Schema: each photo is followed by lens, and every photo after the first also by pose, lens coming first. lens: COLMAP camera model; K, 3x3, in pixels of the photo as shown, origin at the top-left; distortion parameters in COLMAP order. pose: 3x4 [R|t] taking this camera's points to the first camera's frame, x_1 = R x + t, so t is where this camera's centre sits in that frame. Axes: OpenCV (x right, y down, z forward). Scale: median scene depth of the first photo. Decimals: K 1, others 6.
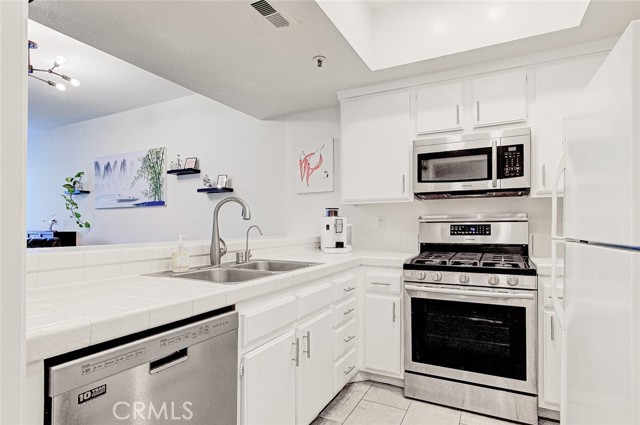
lens RADIAL K [[341.3, 0, 321.0], [0, 341.3, 223.1], [0, 0, 1]] dist [0.034825, -0.001818]
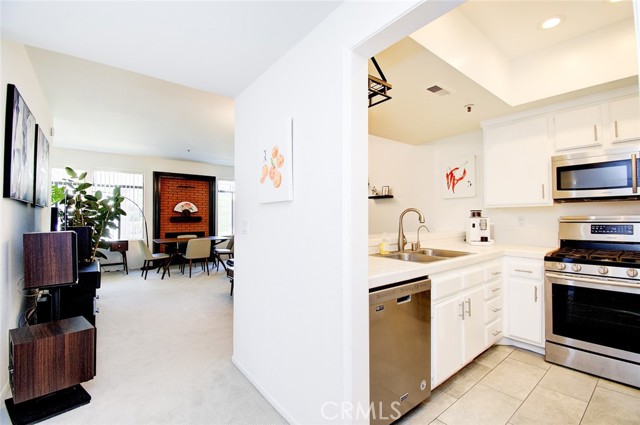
lens RADIAL K [[284.7, 0, 329.0], [0, 284.7, 210.4], [0, 0, 1]] dist [0.001568, -0.009149]
pose [[0.921935, -0.010344, -0.387207, -0.076811], [0.003366, 0.999820, -0.018696, -0.031125], [0.387331, 0.015934, 0.921803, -0.253663]]
